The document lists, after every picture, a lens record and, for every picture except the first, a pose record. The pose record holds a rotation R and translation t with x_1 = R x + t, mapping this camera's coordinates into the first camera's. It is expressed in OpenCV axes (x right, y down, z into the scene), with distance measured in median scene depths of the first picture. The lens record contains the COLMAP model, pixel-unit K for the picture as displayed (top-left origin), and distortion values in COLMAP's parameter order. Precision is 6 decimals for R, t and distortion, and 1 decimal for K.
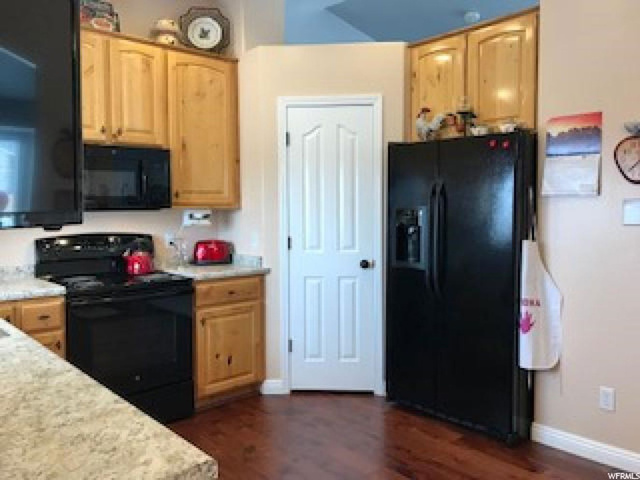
lens RADIAL K [[525.2, 0, 317.6], [0, 525.2, 239.2], [0, 0, 1]] dist [0.007630, -0.012286]
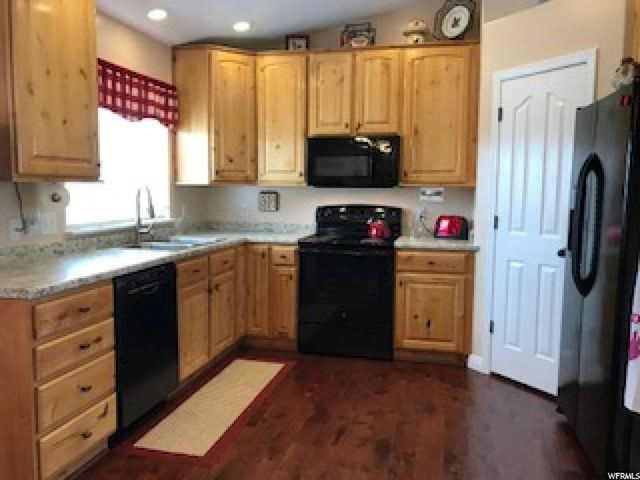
lens RADIAL K [[525.2, 0, 317.6], [0, 525.2, 239.2], [0, 0, 1]] dist [0.007630, -0.012286]
pose [[0.546396, 0.093537, -0.832287, 0.593708], [-0.060105, 0.995561, 0.072428, -0.012826], [0.835367, 0.010450, 0.549593, 0.192071]]
